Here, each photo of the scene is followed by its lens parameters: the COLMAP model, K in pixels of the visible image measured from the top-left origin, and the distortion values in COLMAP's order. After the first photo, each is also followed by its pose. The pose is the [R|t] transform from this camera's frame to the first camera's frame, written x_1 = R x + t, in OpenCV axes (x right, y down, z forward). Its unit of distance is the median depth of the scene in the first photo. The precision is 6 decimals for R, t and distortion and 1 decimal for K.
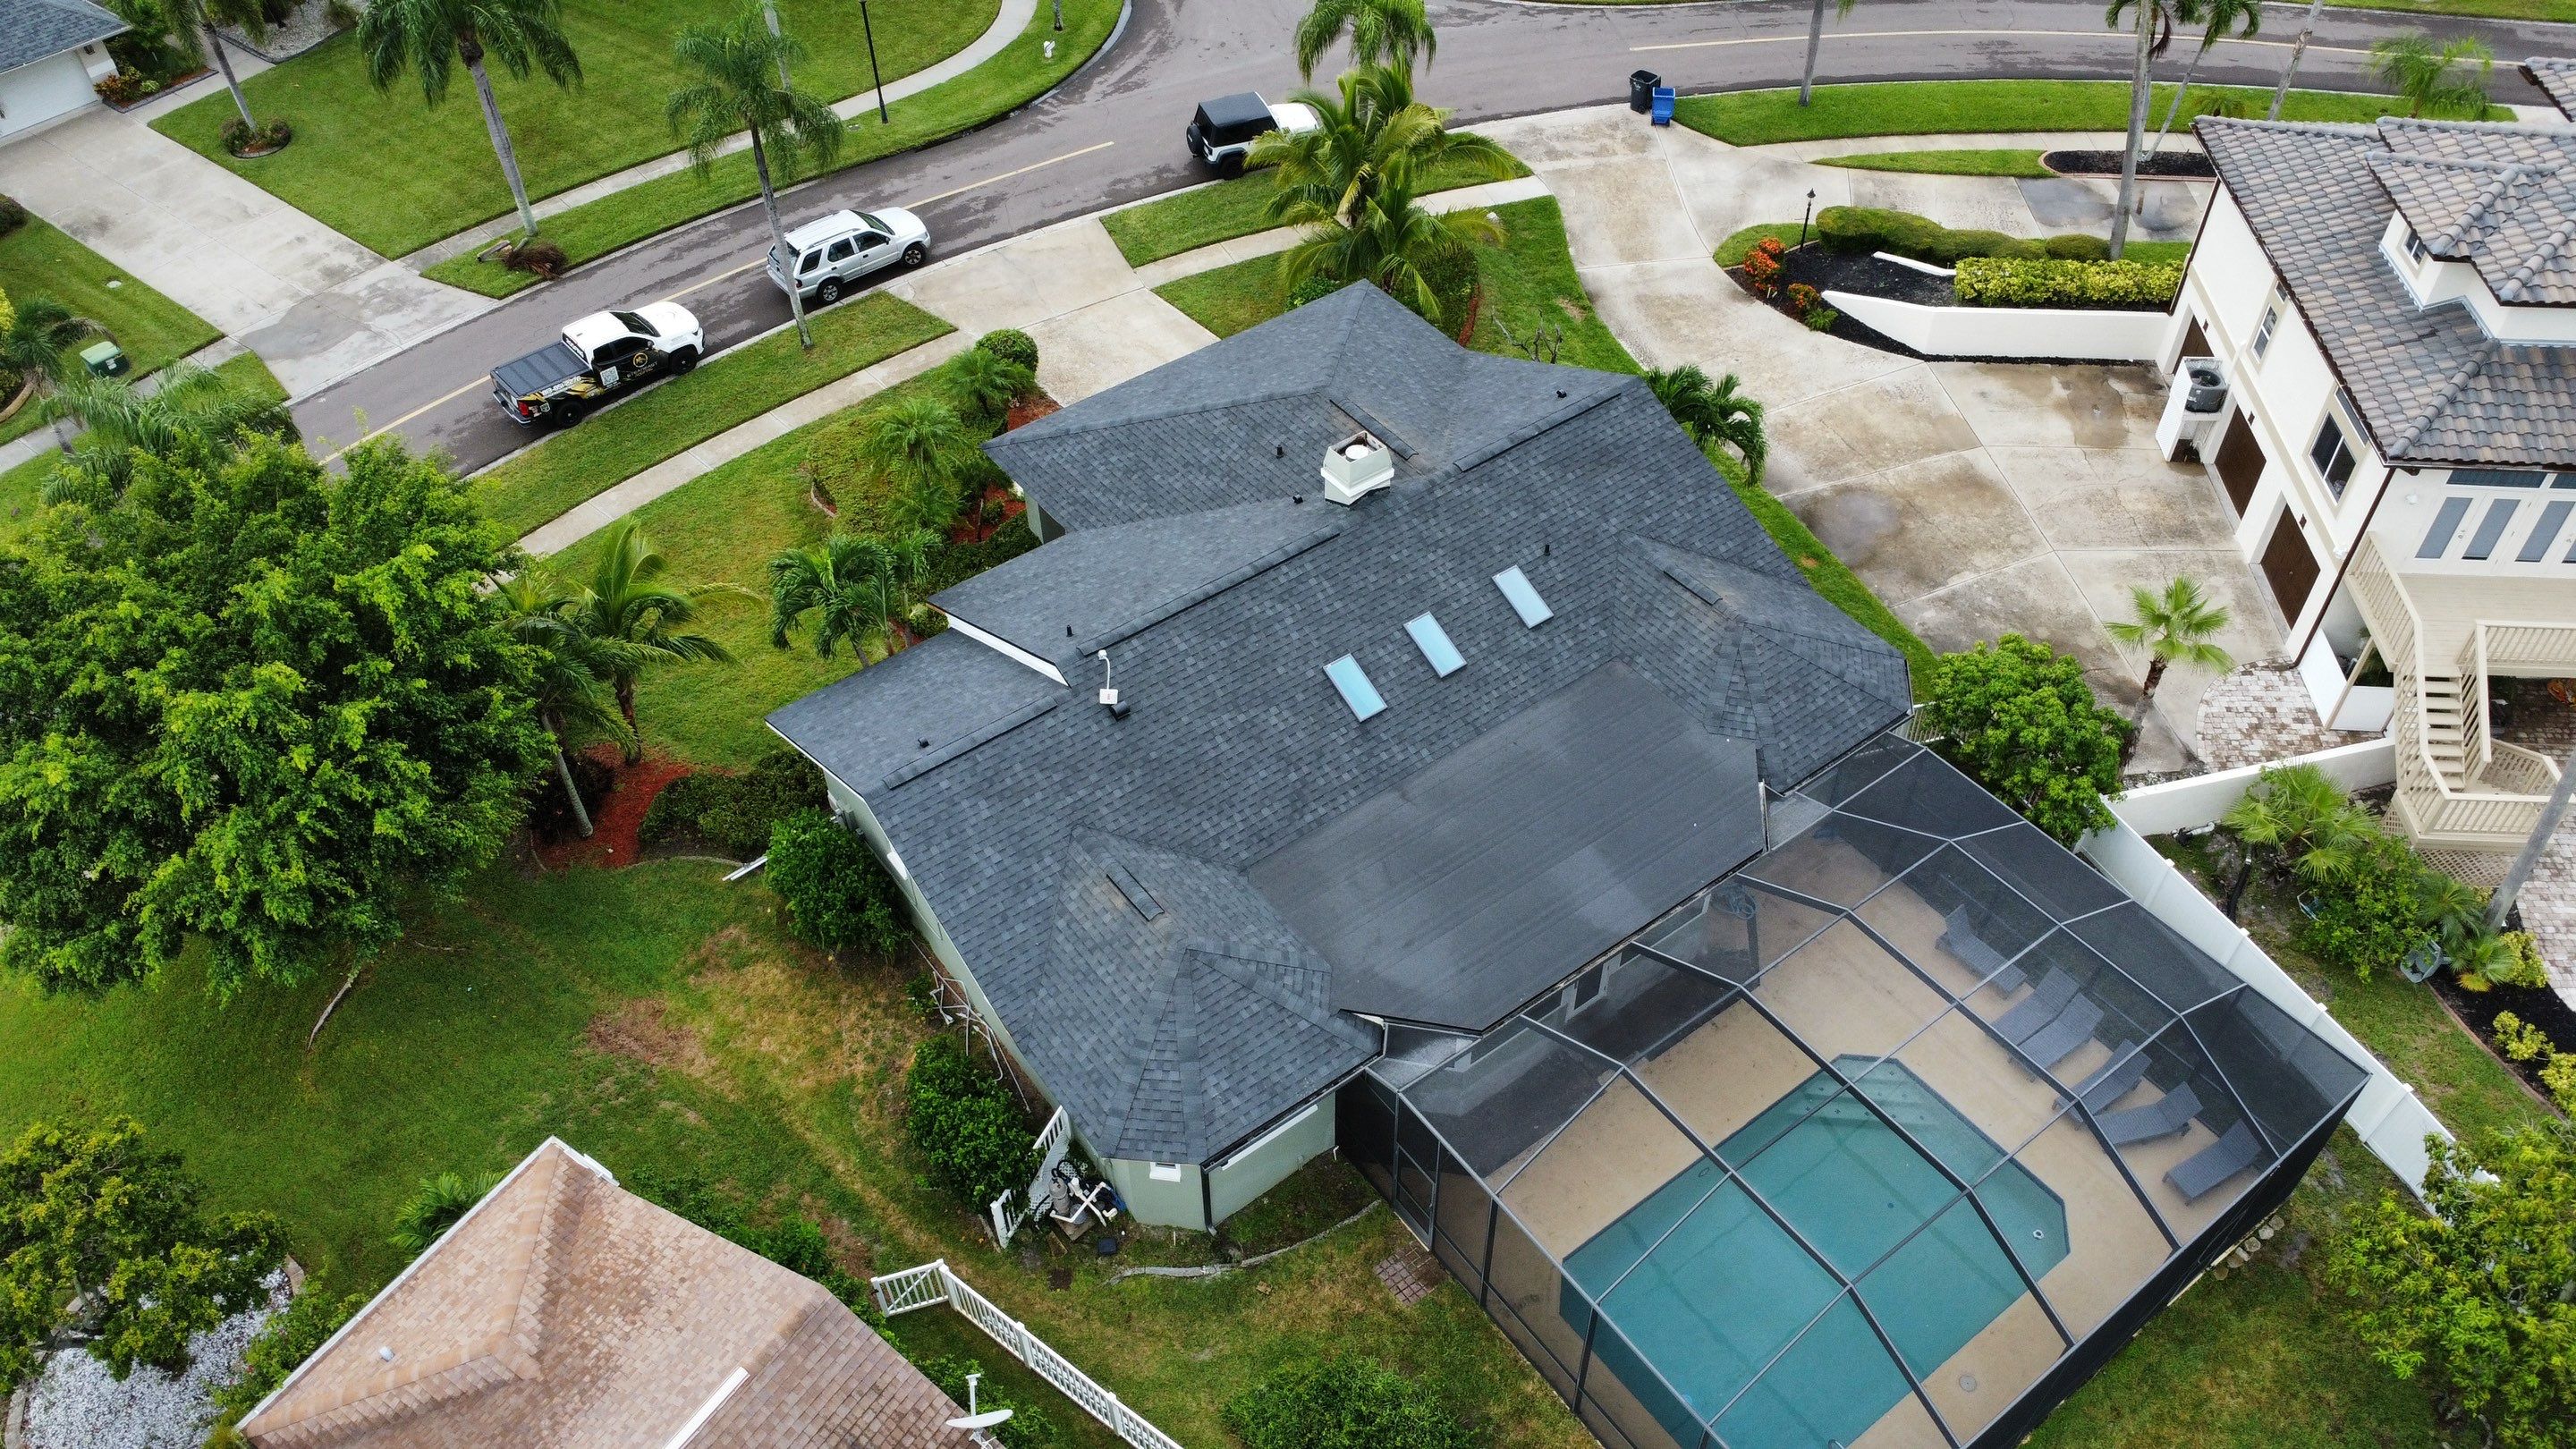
lens RADIAL K [[1866.8, 0, 1283.6], [0, 1866.8, 725.3], [0, 0, 1]] dist [-0.021885, -0.016559]
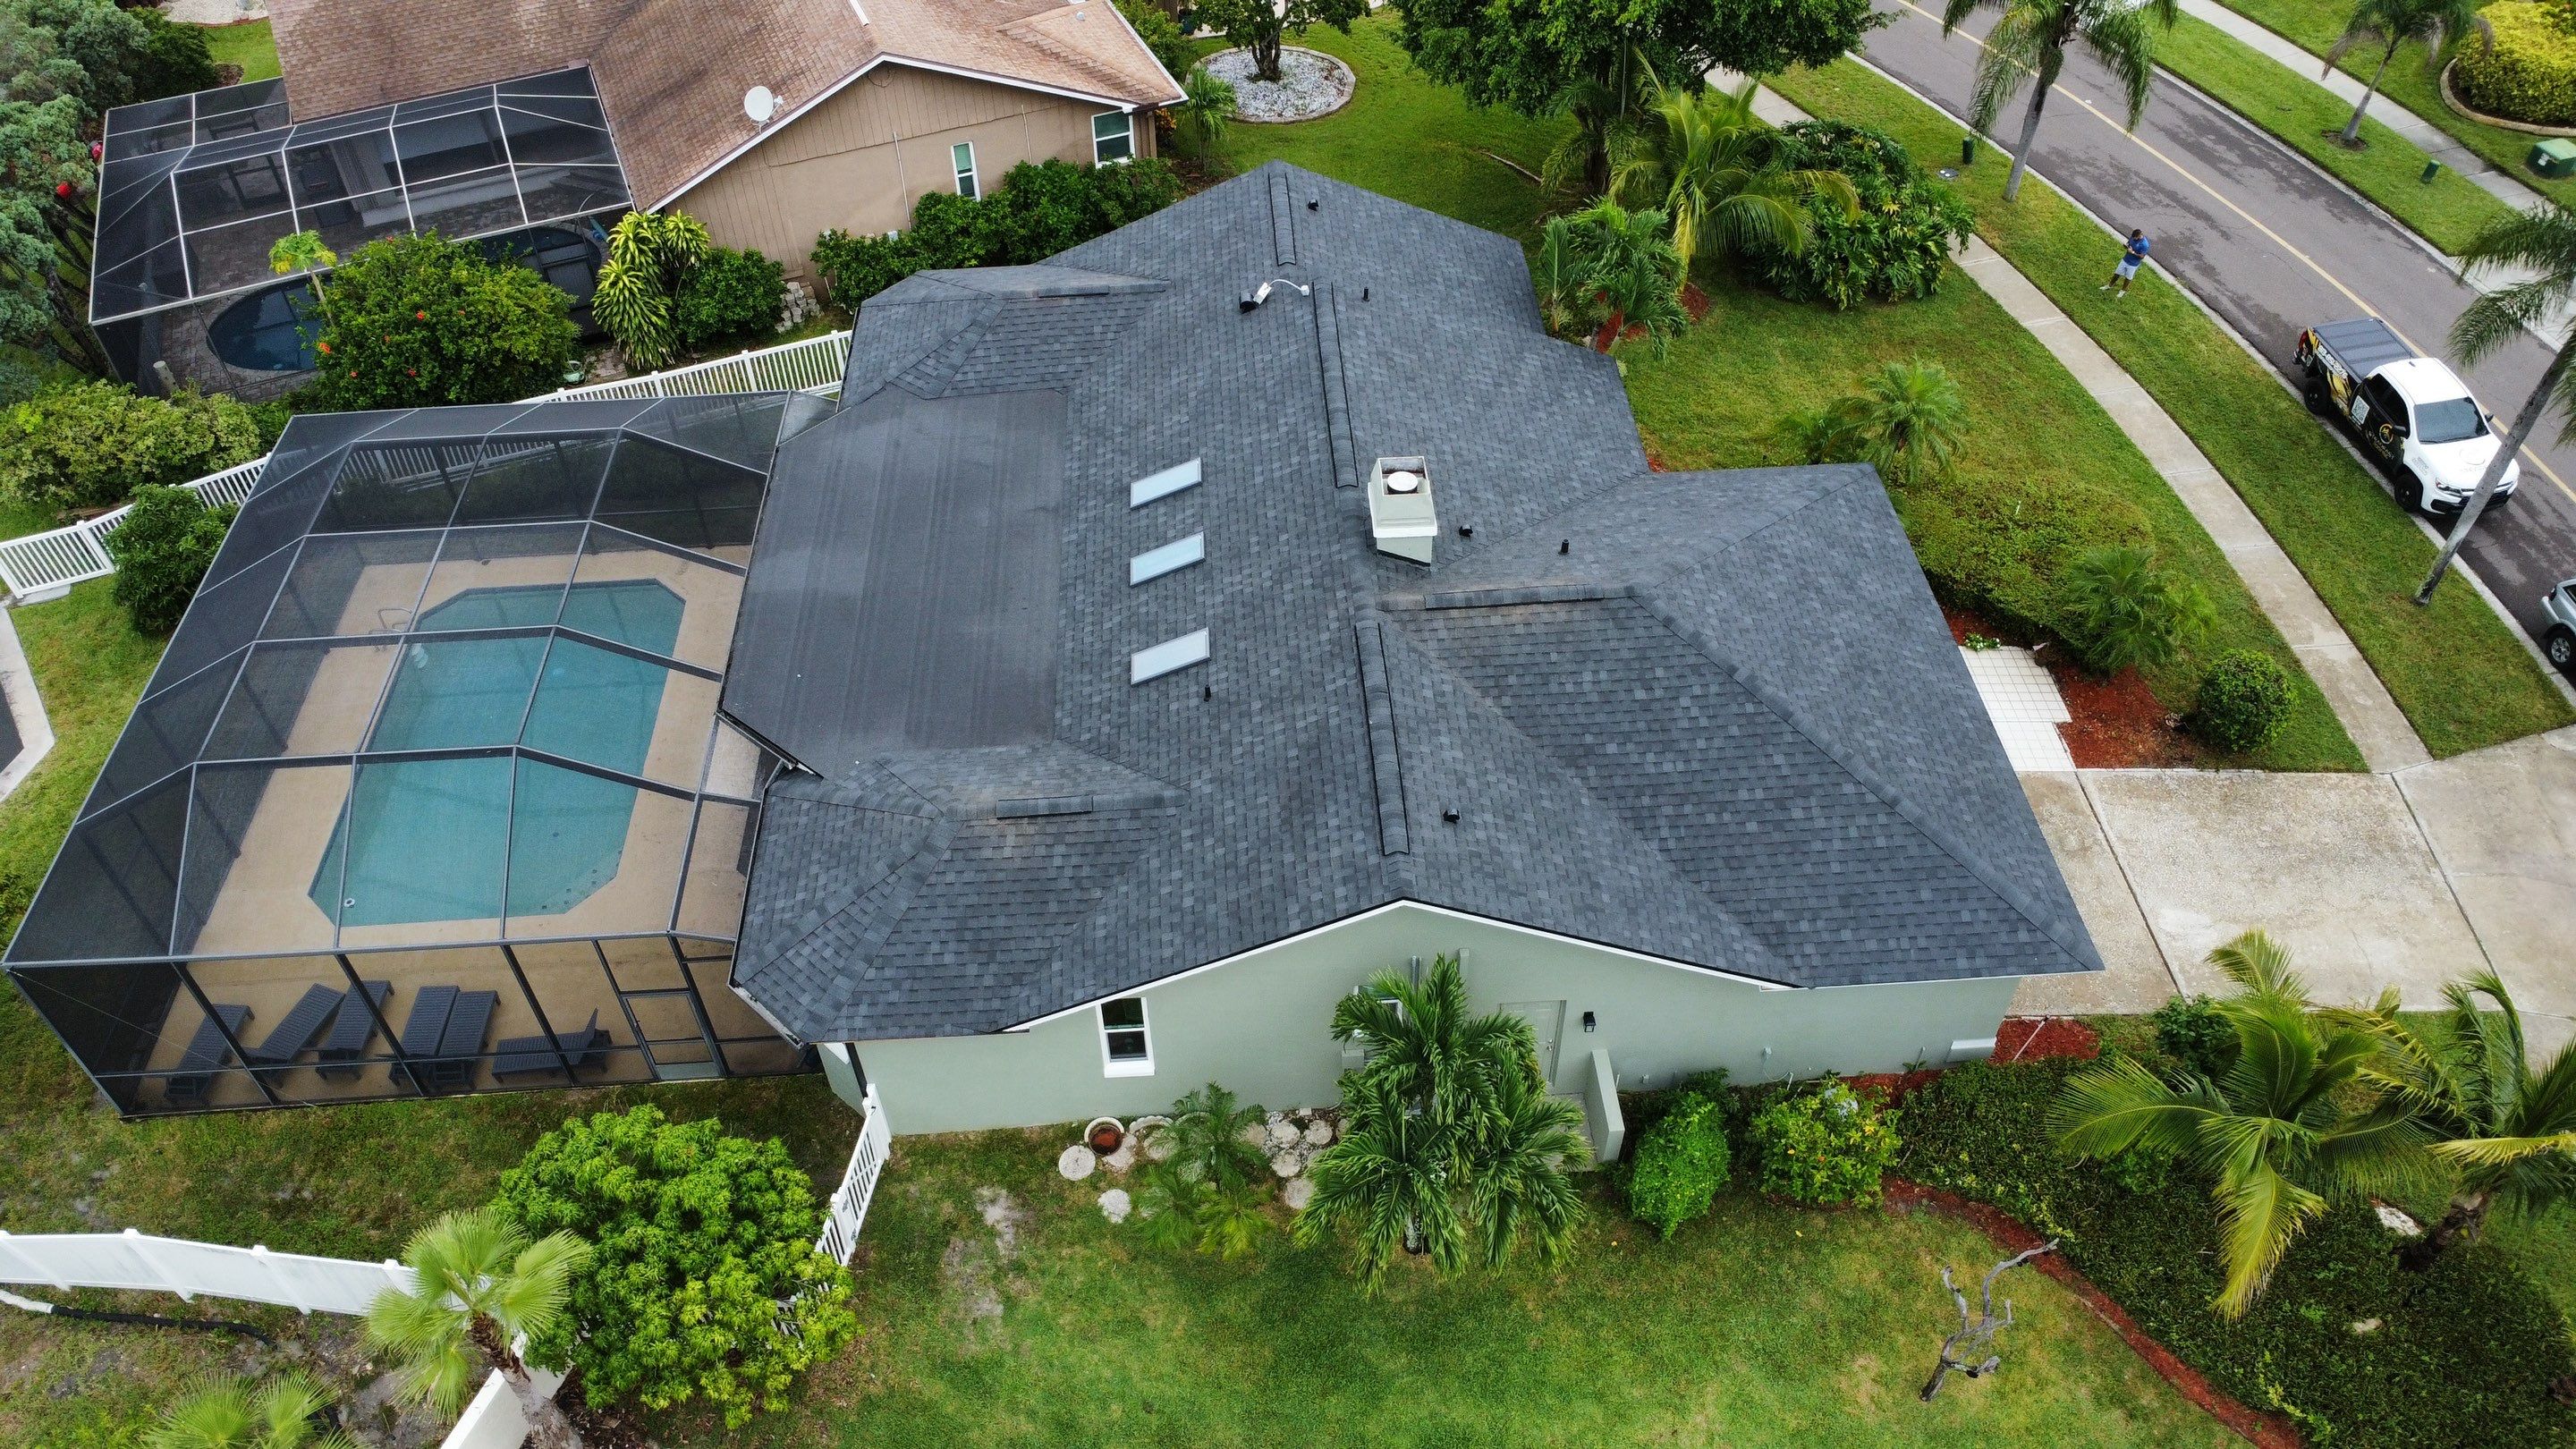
lens RADIAL K [[1866.8, 0, 1286.1], [0, 1866.8, 716.7], [0, 0, 1]] dist [-0.021885, -0.016559]
pose [[-0.545740, 0.611753, -0.572649, 0.405180], [-0.579322, 0.218311, 0.785319, -0.504132], [0.605436, 0.760328, 0.235261, 0.636178]]
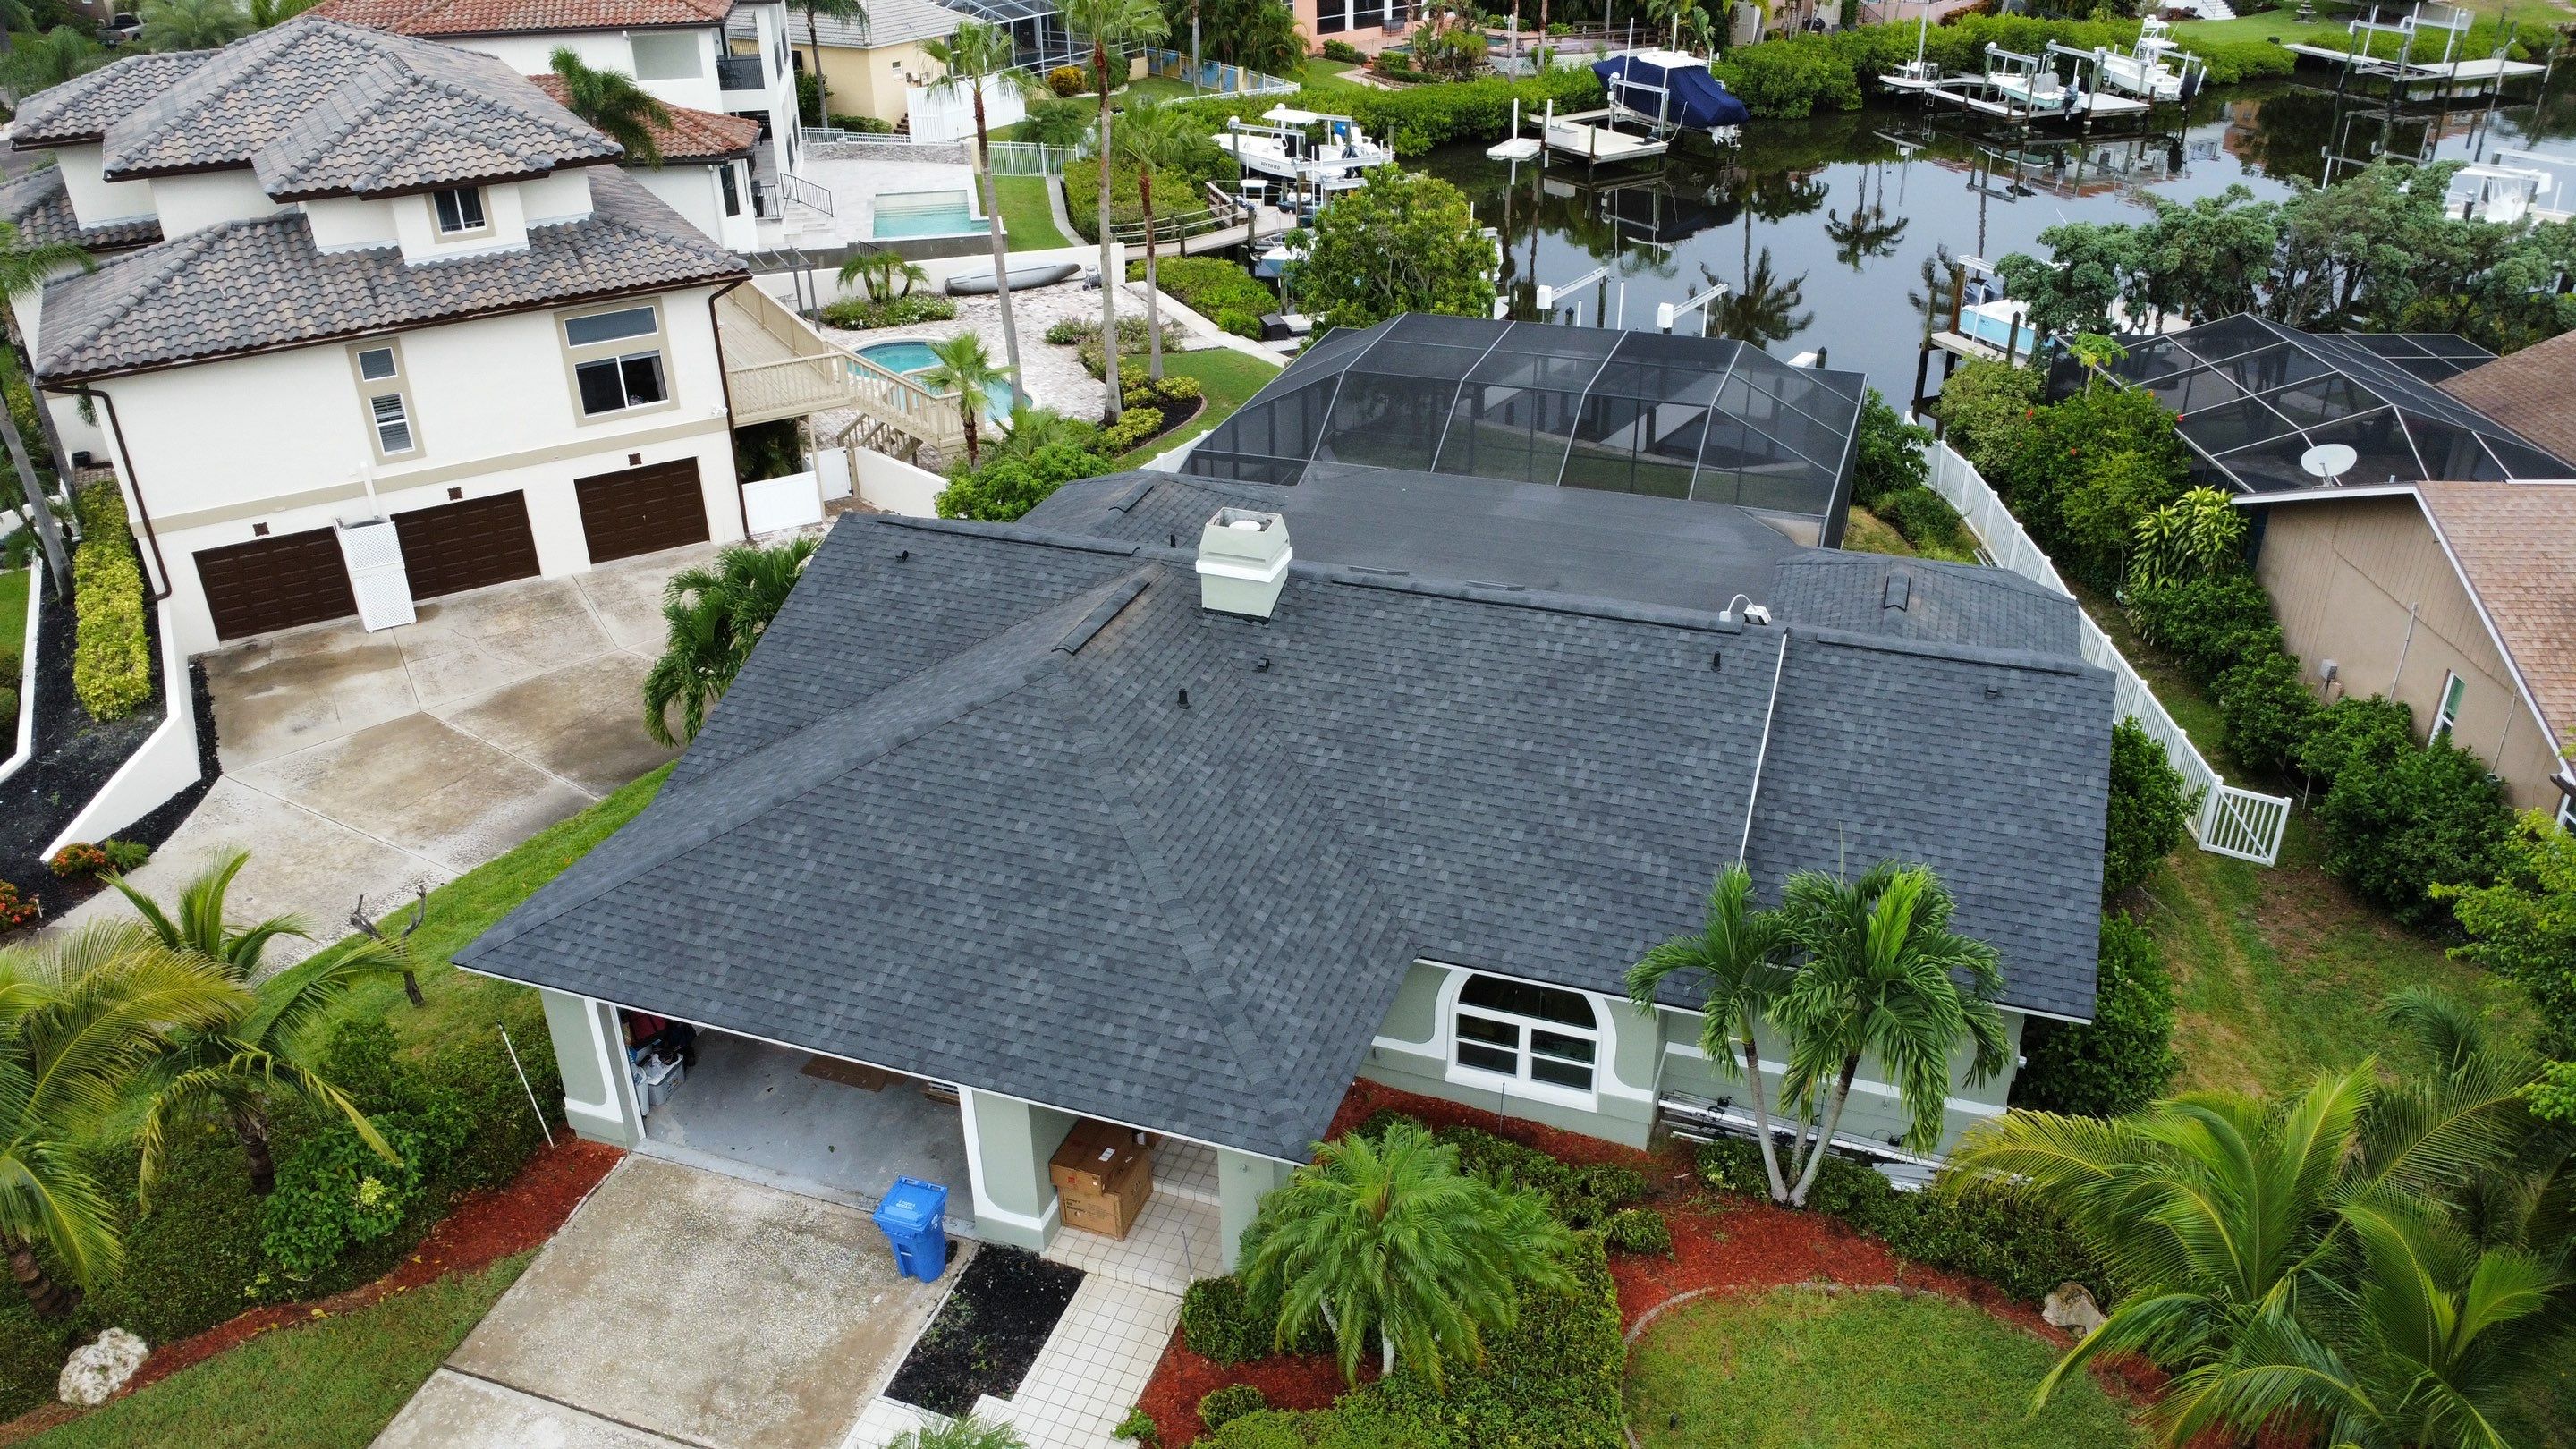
lens RADIAL K [[1866.8, 0, 1292.0], [0, 1866.8, 717.8], [0, 0, 1]] dist [-0.021885, -0.016559]
pose [[-0.556831, -0.364205, 0.746521, -0.393044], [0.608797, 0.432463, 0.665088, -0.427733], [-0.565071, 0.824821, -0.019082, 0.780785]]
